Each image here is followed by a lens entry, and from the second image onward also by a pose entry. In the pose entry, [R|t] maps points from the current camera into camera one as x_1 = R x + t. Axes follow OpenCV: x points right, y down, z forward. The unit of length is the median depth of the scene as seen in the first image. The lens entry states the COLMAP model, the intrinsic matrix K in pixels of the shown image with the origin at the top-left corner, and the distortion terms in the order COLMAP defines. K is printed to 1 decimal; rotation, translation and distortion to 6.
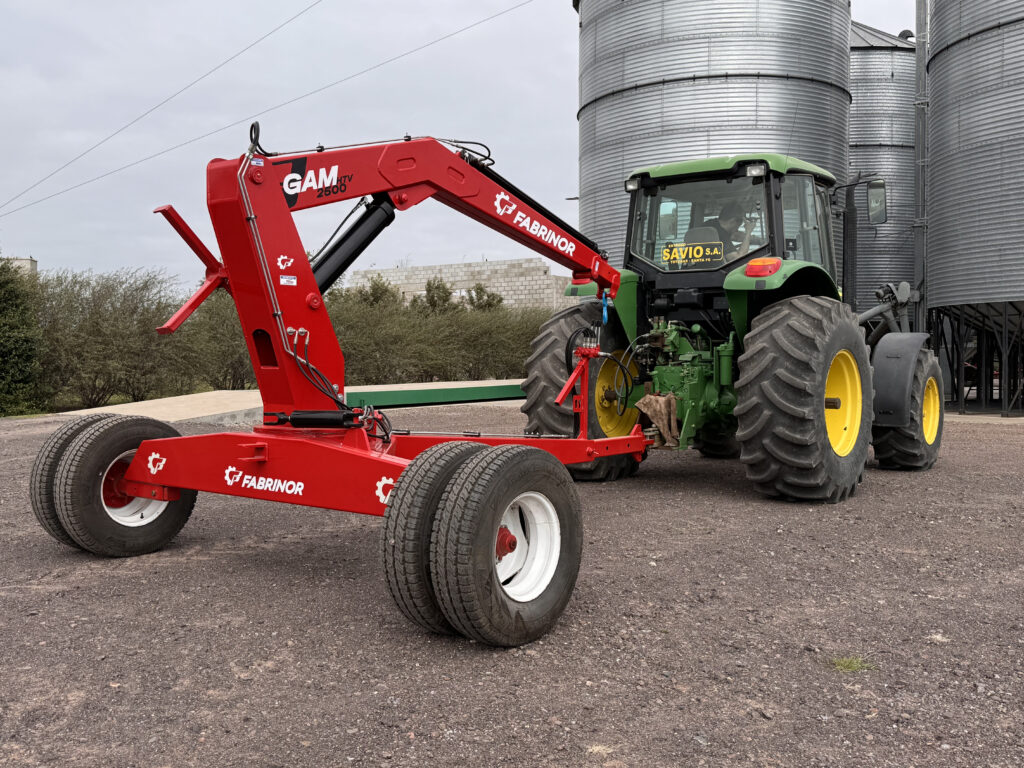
lens RADIAL K [[1003.6, 0, 511.1], [0, 1003.6, 390.4], [0, 0, 1]] dist [0.181698, -0.380059]
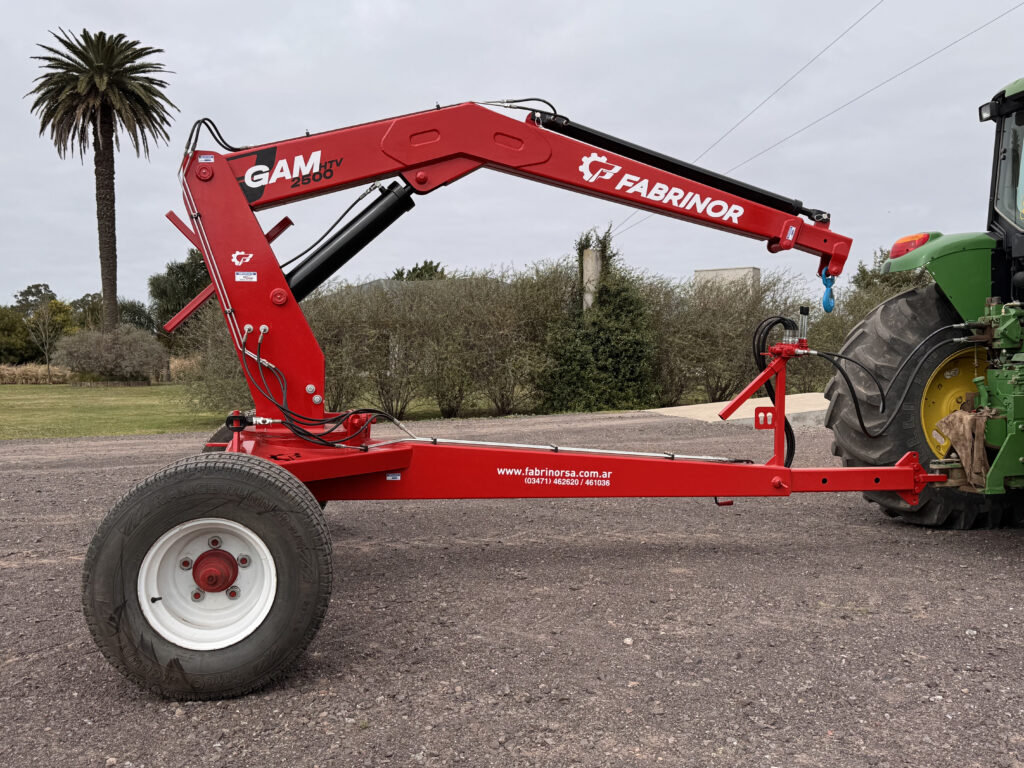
lens RADIAL K [[1003.7, 0, 515.3], [0, 1003.7, 386.7], [0, 0, 1]] dist [0.187156, -0.407942]
pose [[0.747637, 0.020131, -0.663803, 0.414430], [-0.023423, 0.999718, 0.003937, -0.008484], [0.663695, 0.012604, 0.747897, 0.295918]]
